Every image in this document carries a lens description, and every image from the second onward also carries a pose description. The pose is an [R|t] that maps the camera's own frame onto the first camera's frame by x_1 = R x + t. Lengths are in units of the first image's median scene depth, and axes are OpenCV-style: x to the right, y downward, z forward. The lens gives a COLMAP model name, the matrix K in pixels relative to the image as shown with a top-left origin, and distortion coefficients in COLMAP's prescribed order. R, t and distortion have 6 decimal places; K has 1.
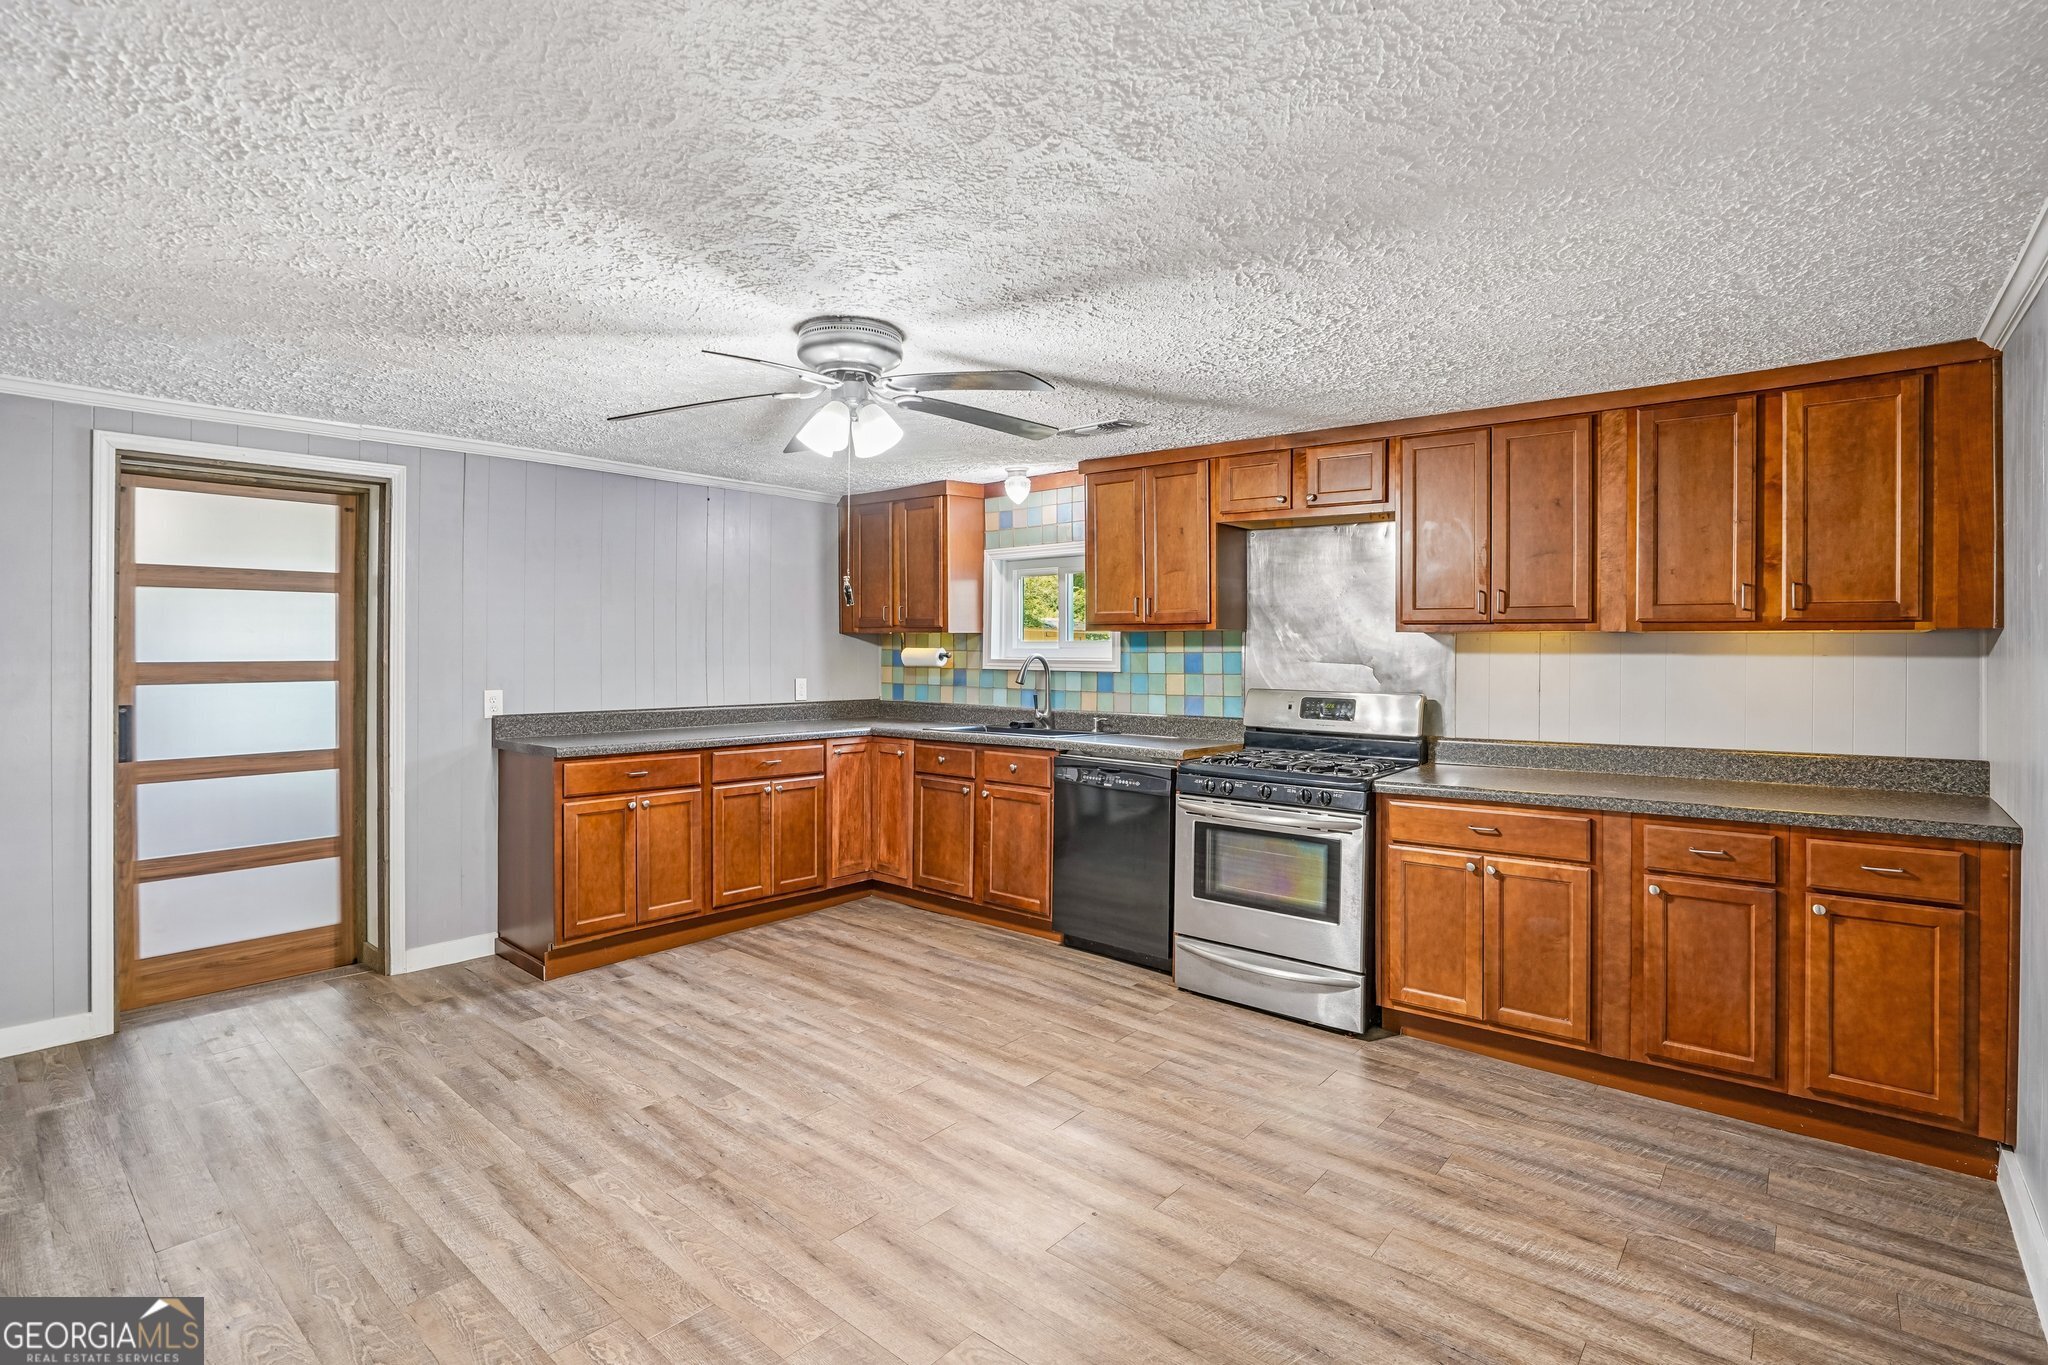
lens RADIAL K [[969.3, 0, 971.7], [0, 969.3, 640.7], [0, 0, 1]] dist [-0.054324, 0.017632]
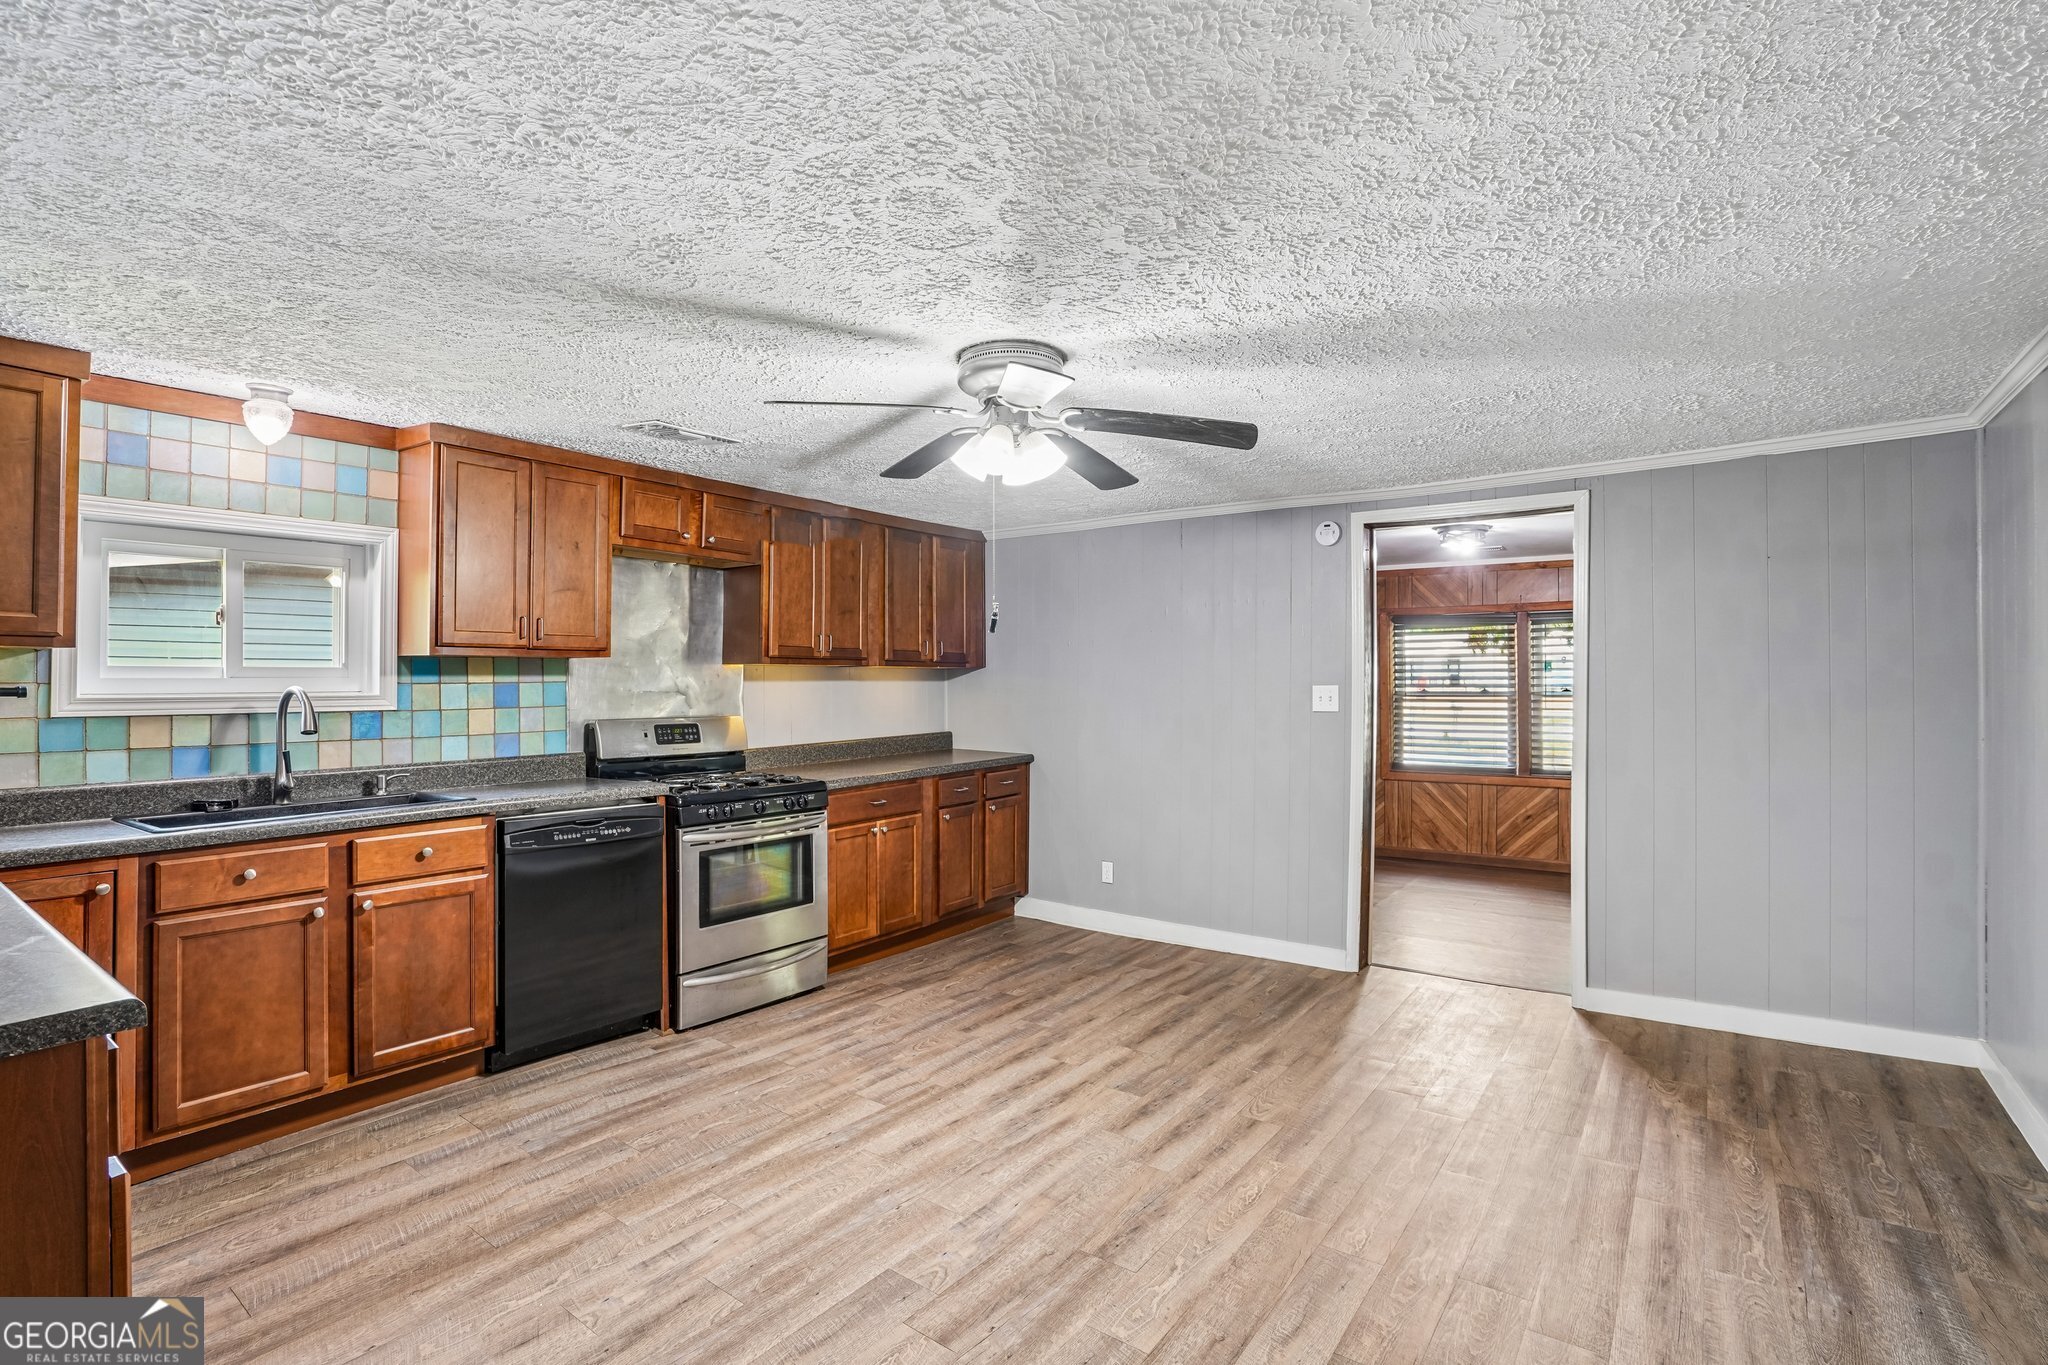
lens RADIAL K [[969.3, 0, 1019.7], [0, 969.3, 664.4], [0, 0, 1]] dist [-0.054324, 0.017632]
pose [[-0.088126, 0.011558, 0.996042, -0.780949], [-0.007399, 0.999898, -0.012257, 0.003933], [-0.996082, -0.008450, -0.088032, 0.758477]]
